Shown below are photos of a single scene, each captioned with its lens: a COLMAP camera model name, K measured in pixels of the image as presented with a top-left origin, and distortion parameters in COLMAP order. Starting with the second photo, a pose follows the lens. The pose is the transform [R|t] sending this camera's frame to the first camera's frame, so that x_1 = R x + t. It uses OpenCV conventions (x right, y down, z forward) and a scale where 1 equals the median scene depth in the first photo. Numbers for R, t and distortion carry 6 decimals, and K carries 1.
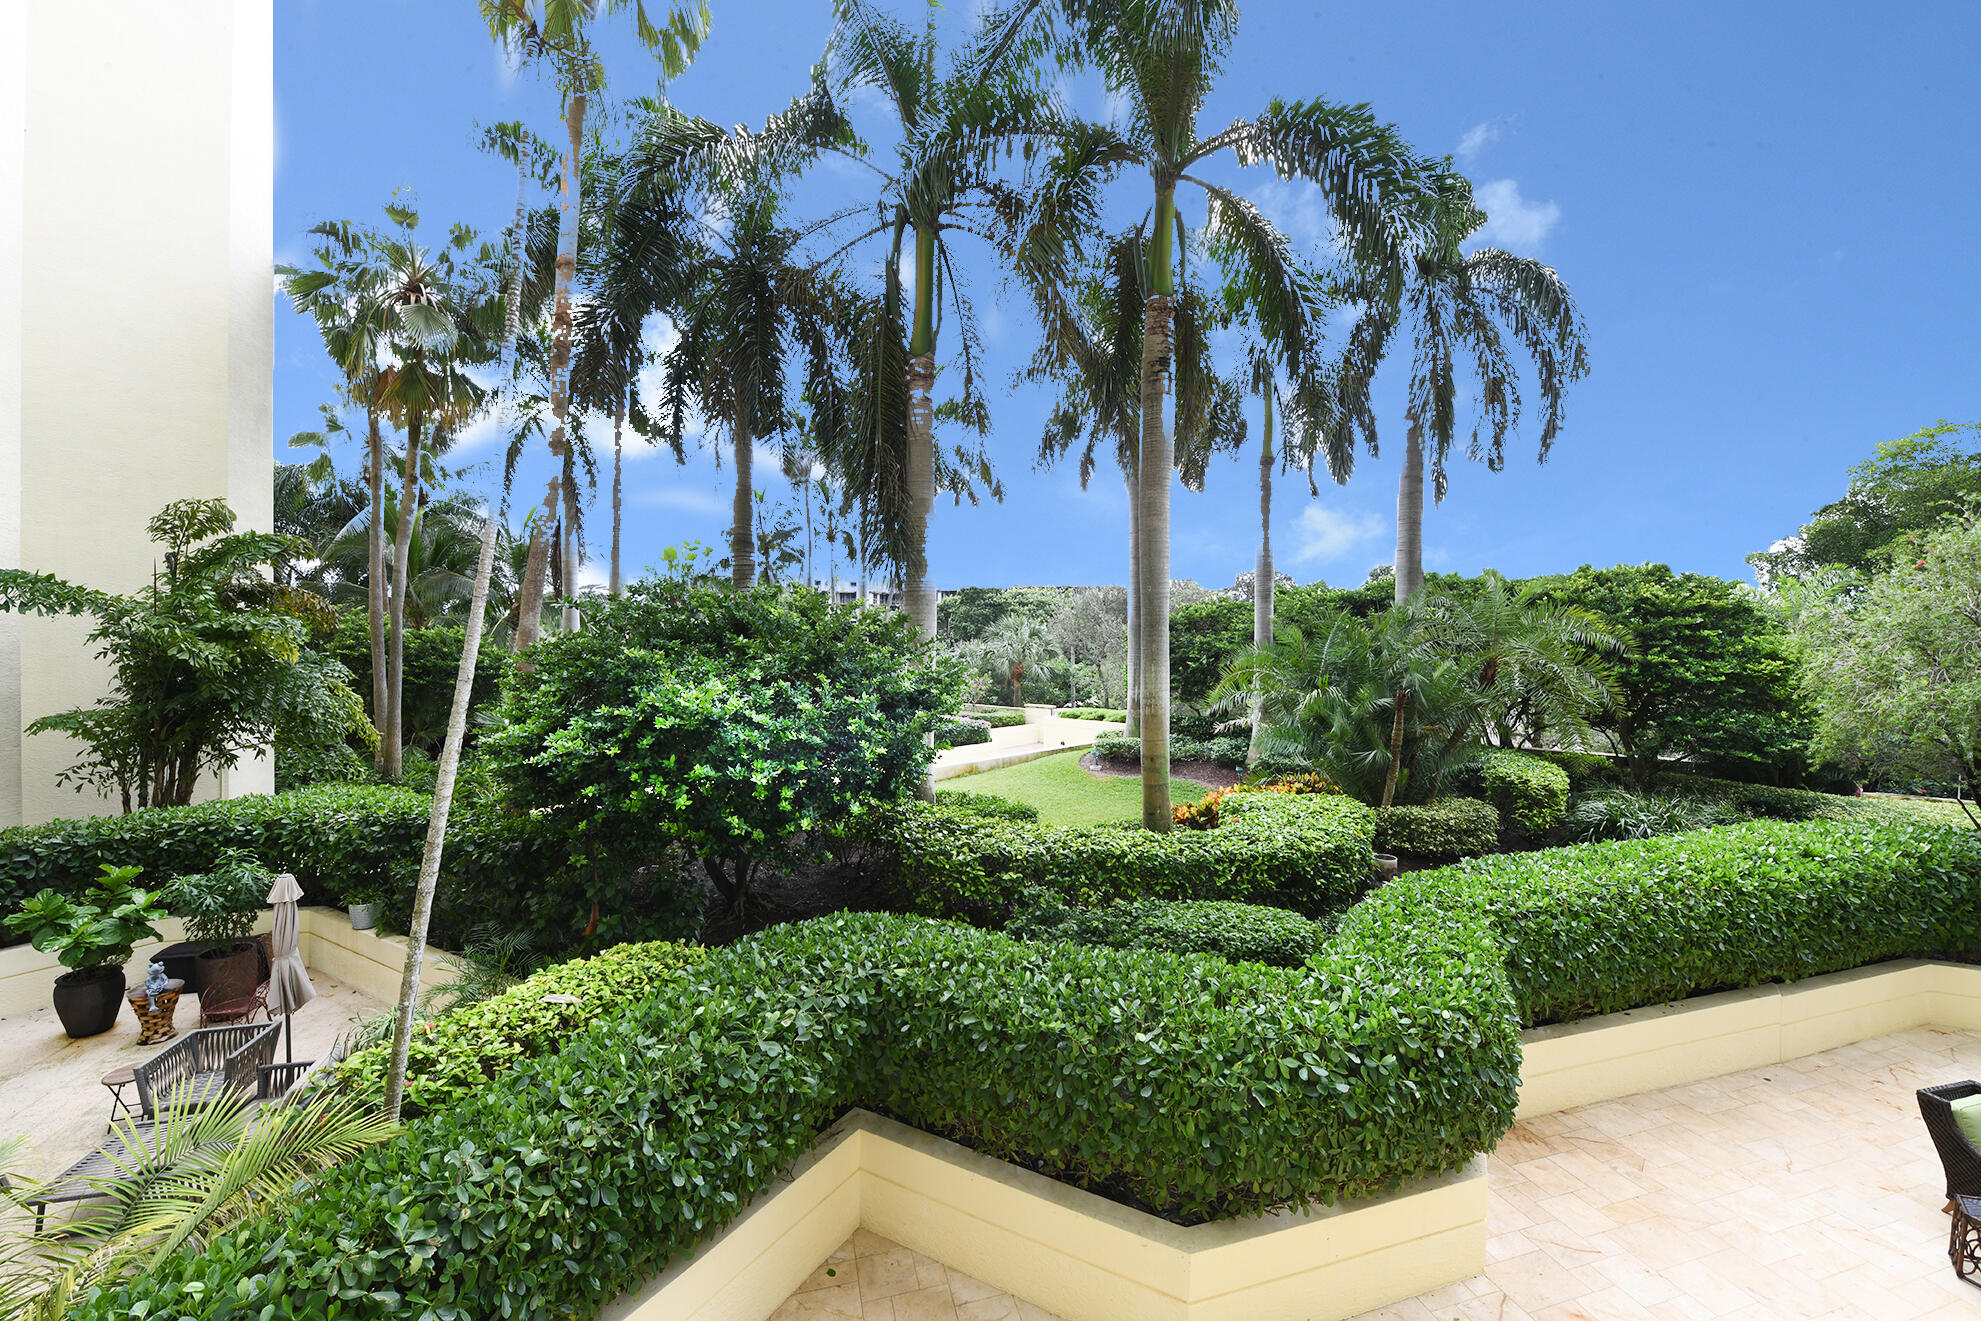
lens RADIAL K [[803.6, 0, 1001.8], [0, 803.6, 640.8], [0, 0, 1]] dist [-0.012245, -0.000112]
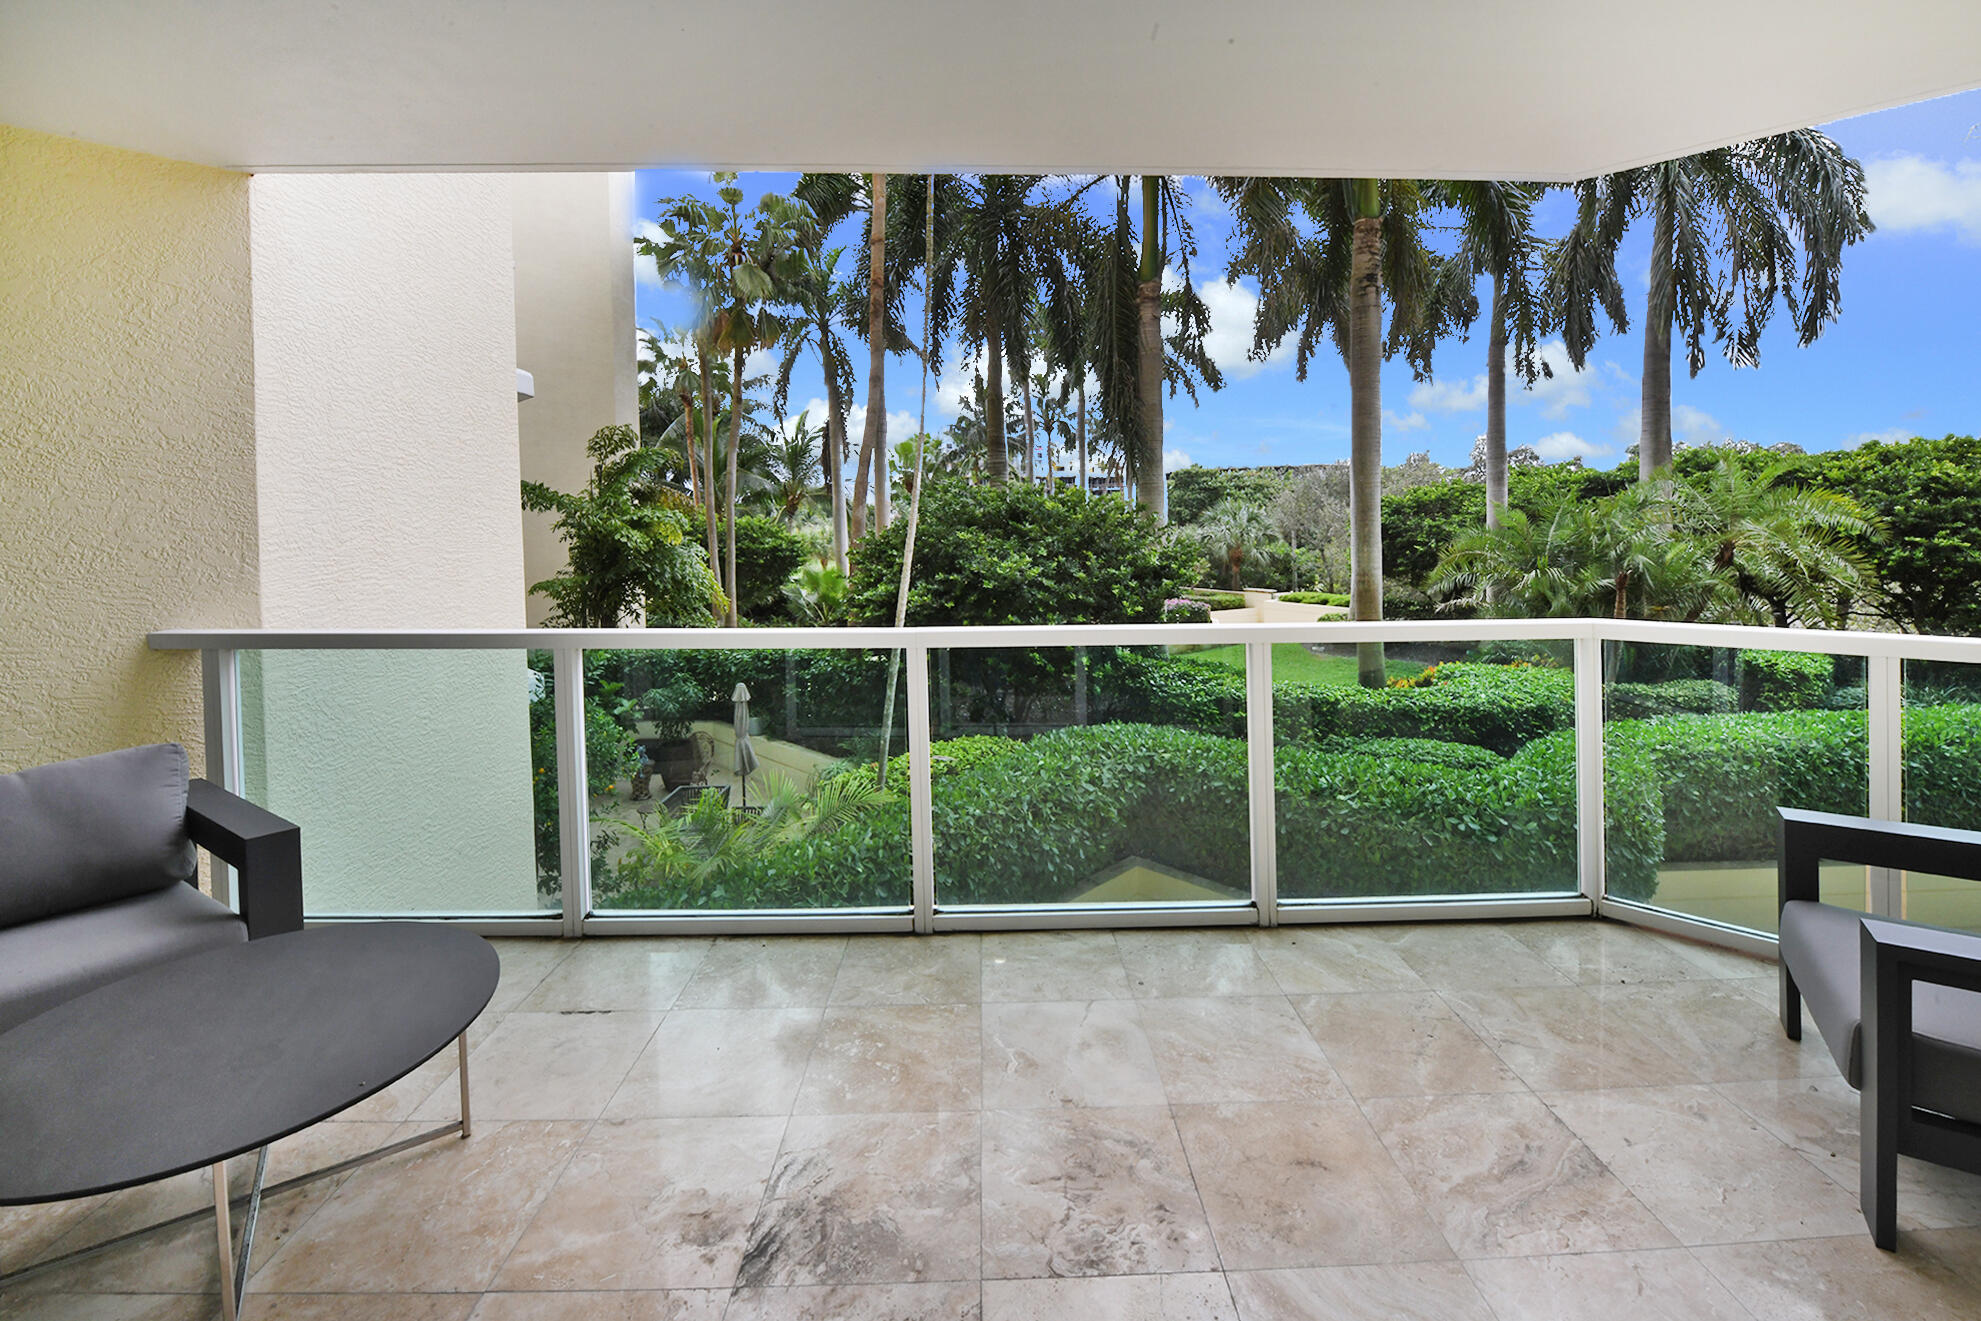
lens RADIAL K [[808.6, 0, 1004.7], [0, 808.6, 494.1], [0, 0, 1]] dist [-0.002762, -0.000329]
pose [[0.967408, -0.015369, -0.252755, -0.012676], [0.005423, 0.999185, -0.039997, -0.000538], [0.253163, 0.037323, 0.966703, -0.195863]]
